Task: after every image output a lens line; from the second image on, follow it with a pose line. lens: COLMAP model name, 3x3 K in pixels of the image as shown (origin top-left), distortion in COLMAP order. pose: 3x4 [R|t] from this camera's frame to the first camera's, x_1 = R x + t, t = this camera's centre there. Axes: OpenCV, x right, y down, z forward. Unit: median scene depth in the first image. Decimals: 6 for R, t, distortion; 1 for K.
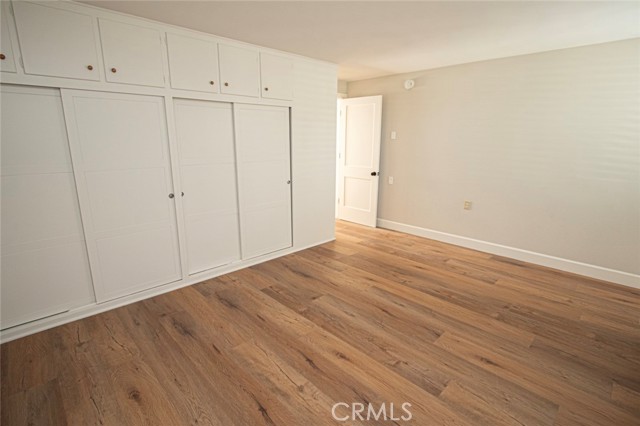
lens RADIAL K [[315.1, 0, 320.0], [0, 315.1, 213.0], [0, 0, 1]] dist [-0.018792, 0.000814]
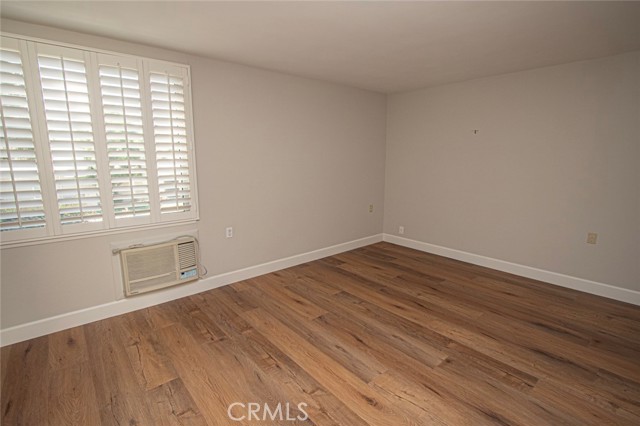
lens RADIAL K [[315.1, 0, 320.0], [0, 315.1, 213.0], [0, 0, 1]] dist [-0.018792, 0.000814]
pose [[-0.998095, -0.013009, 0.060306, 0.276581], [0.012346, 0.915622, 0.401851, -0.406058], [-0.060446, 0.401831, -0.913717, 1.727025]]
